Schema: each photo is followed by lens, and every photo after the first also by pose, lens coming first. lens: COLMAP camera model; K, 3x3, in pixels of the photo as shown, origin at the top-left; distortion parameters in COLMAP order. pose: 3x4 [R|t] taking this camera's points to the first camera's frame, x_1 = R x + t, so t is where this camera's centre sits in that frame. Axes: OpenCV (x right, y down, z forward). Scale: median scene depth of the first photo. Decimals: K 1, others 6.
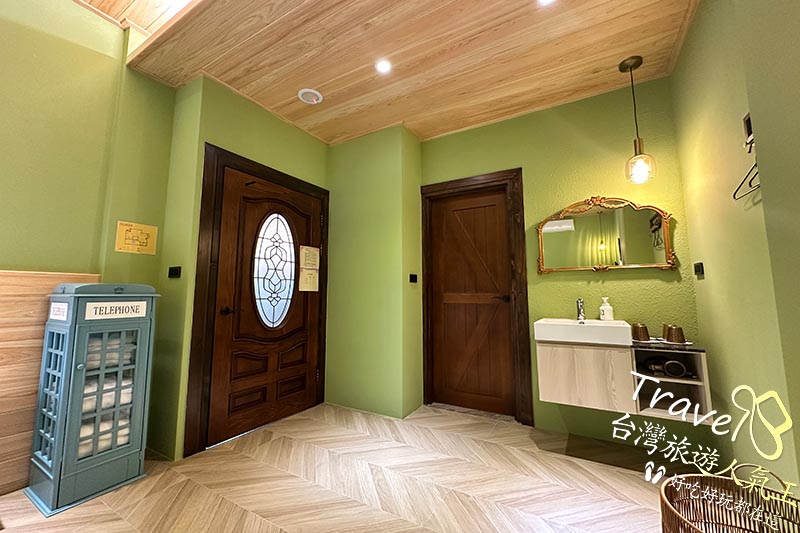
lens RADIAL K [[320.6, 0, 399.3], [0, 320.6, 261.9], [0, 0, 1]] dist [-0.001790, 0.000951]
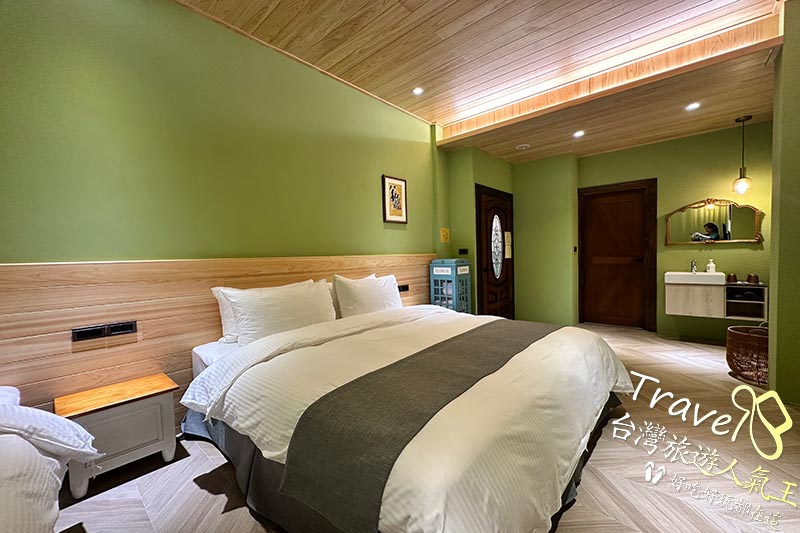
lens RADIAL K [[320.6, 0, 399.0], [0, 320.6, 269.9], [0, 0, 1]] dist [-0.001790, 0.000951]
pose [[0.980190, -0.013610, -0.197589, -0.719927], [0.044044, 0.987634, 0.150465, -0.180142], [0.193098, -0.156187, 0.968669, -1.088969]]
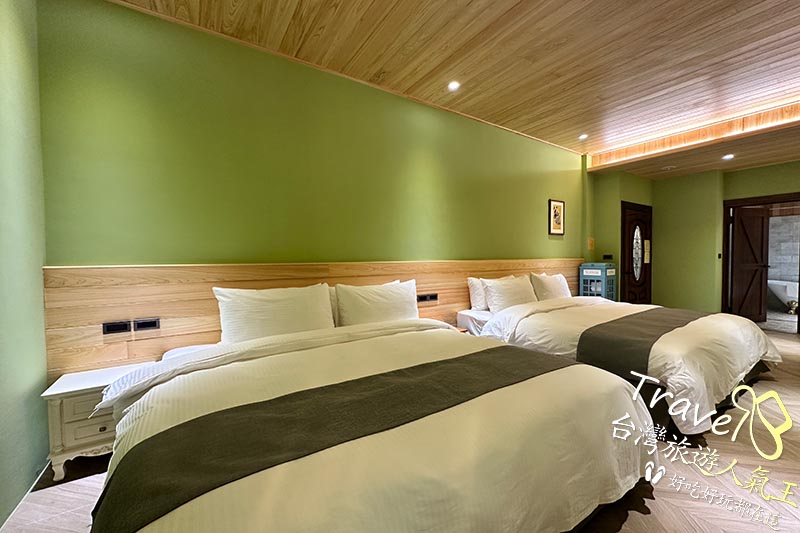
lens RADIAL K [[320.6, 0, 399.5], [0, 320.6, 270.1], [0, 0, 1]] dist [-0.001790, 0.000951]
pose [[0.899578, 0.009144, -0.436665, -1.092096], [0.054595, 0.989585, 0.133195, -0.289095], [0.433335, -0.143659, 0.889709, -1.937510]]
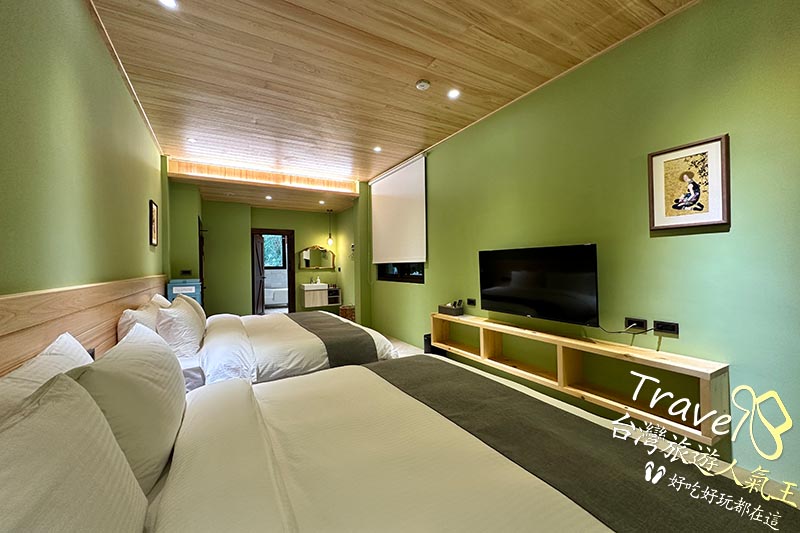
lens RADIAL K [[320.6, 0, 400.2], [0, 320.6, 263.7], [0, 0, 1]] dist [-0.001790, 0.000951]
pose [[0.496078, 0.001362, 0.868277, -1.989651], [-0.082295, 0.995571, 0.045456, -0.267830], [-0.864369, -0.094005, 0.493992, -1.493613]]
